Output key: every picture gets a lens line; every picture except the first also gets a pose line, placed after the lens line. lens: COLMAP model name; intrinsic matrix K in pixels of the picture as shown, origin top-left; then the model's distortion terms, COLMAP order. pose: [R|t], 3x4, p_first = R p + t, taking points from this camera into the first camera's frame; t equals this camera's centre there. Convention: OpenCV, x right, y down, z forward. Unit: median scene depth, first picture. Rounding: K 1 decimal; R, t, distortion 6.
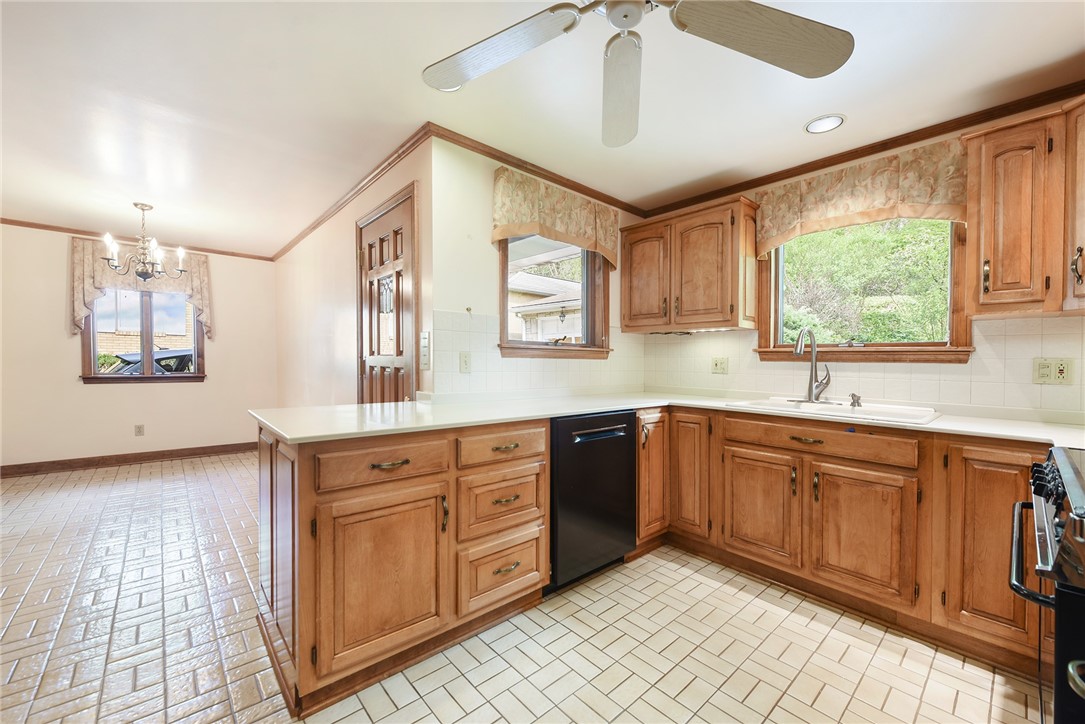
lens RADIAL K [[438.9, 0, 558.0], [0, 438.9, 388.1], [0, 0, 1]] dist [-0.000802, -0.001473]
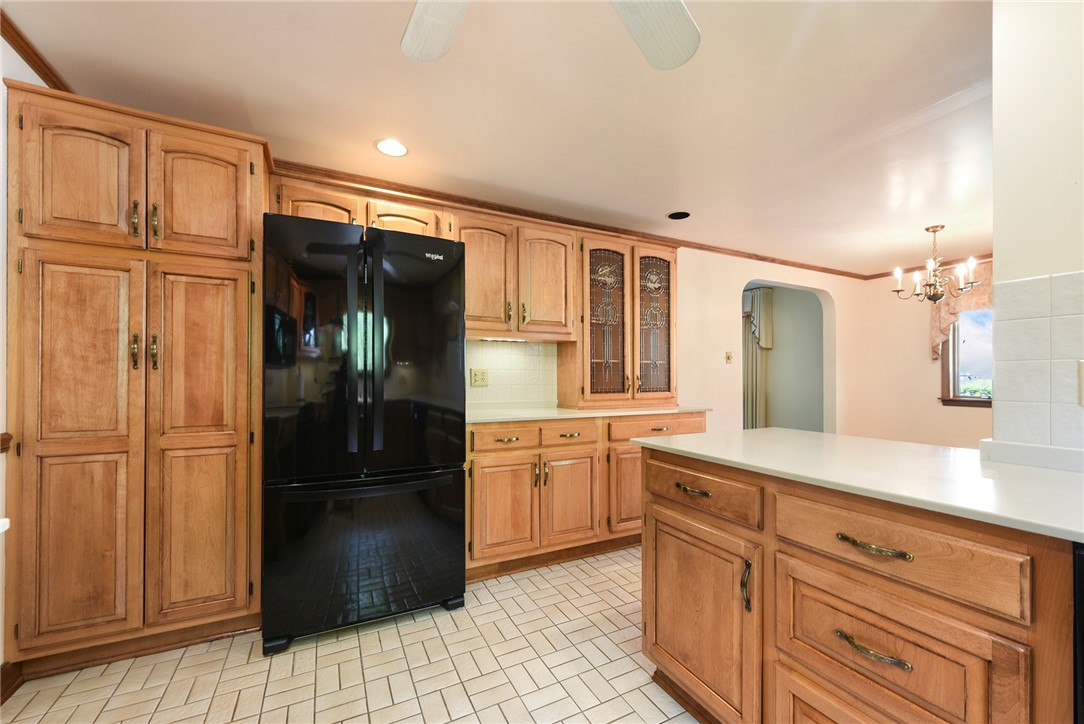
lens RADIAL K [[438.5, 0, 530.9], [0, 438.5, 393.7], [0, 0, 1]] dist [-0.000802, -0.001473]
pose [[-0.267717, 0.022185, -0.963242, 0.384742], [-0.064464, 0.997082, 0.040881, -0.031981], [0.961339, 0.073039, -0.265505, 0.593015]]
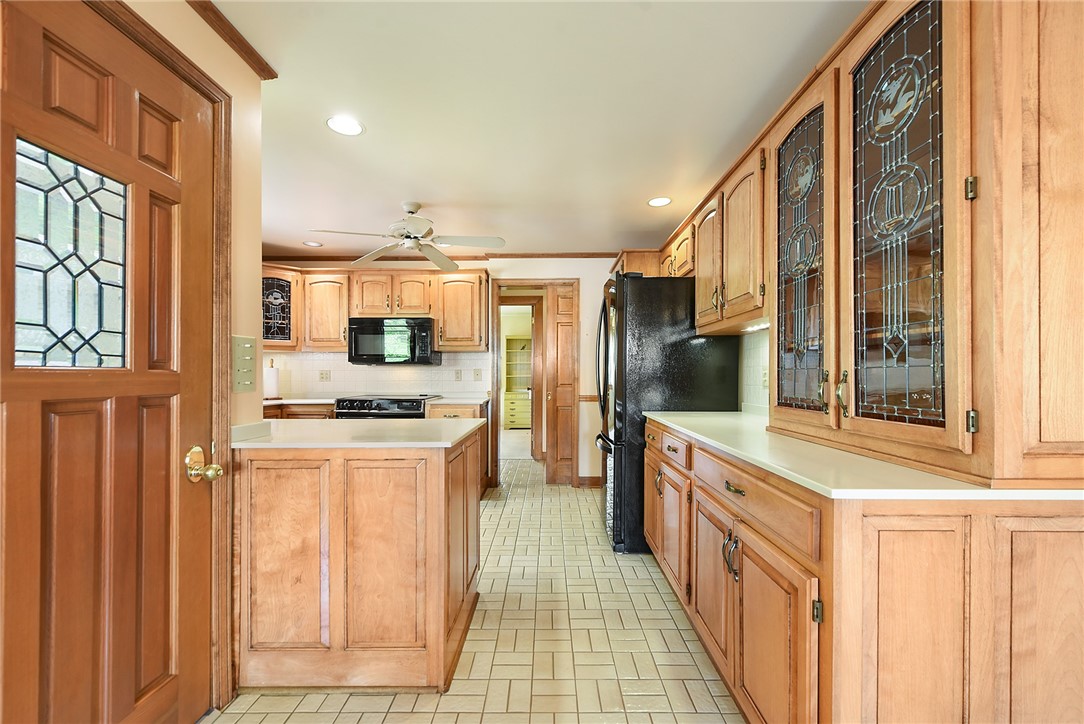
lens RADIAL K [[438.5, 0, 548.7], [0, 438.5, 397.9], [0, 0, 1]] dist [-0.000802, -0.001473]
pose [[-0.740789, -0.051785, 0.669739, -1.131373], [0.031220, 0.993292, 0.111334, -0.096392], [-0.671012, 0.103385, -0.734203, 1.212281]]
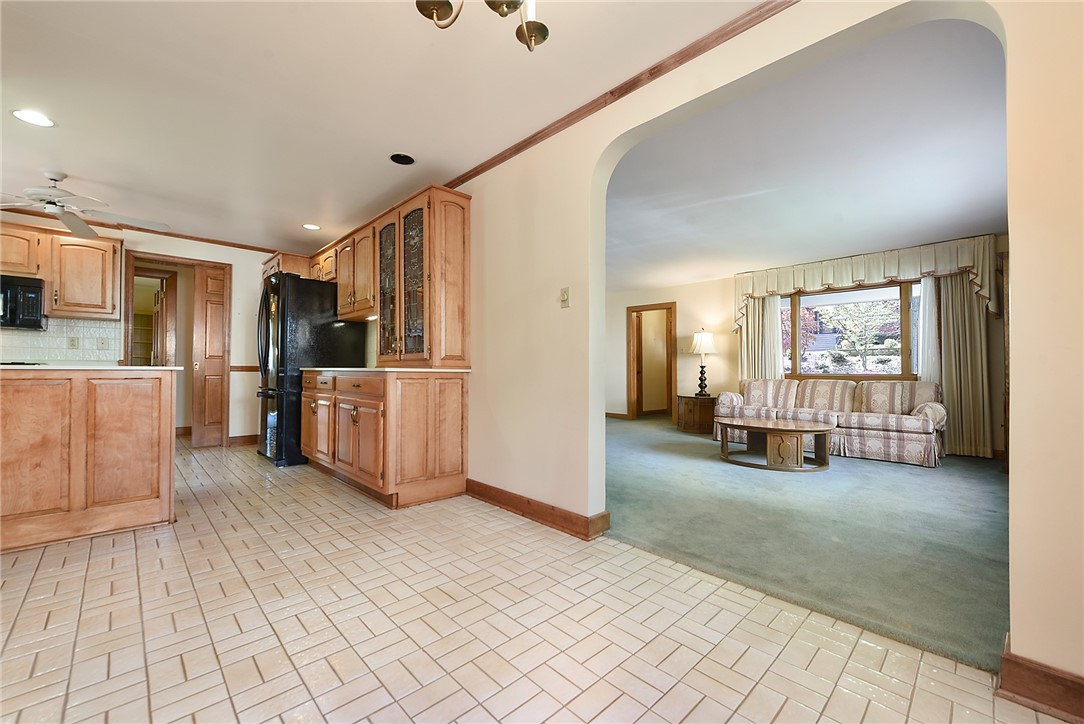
lens RADIAL K [[438.5, 0, 545.5], [0, 438.5, 366.3], [0, 0, 1]] dist [-0.000802, -0.001473]
pose [[-0.999095, -0.028156, -0.031873, -1.438949], [-0.029759, 0.998255, 0.050999, -0.046639], [0.030381, 0.051901, -0.998190, 1.923558]]
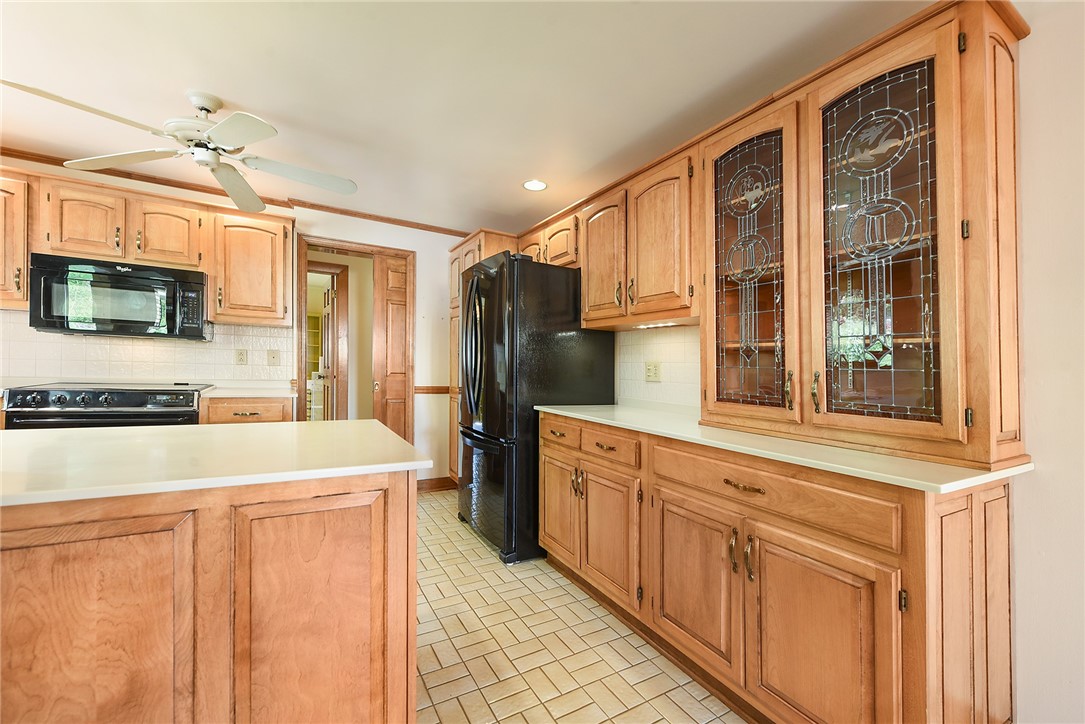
lens RADIAL K [[438.9, 0, 552.0], [0, 438.9, 386.5], [0, 0, 1]] dist [-0.000802, -0.001473]
pose [[-0.978929, -0.059944, 0.195203, -0.795111], [-0.039544, 0.993496, 0.106778, -0.087817], [-0.200334, 0.096809, -0.974933, 1.234153]]
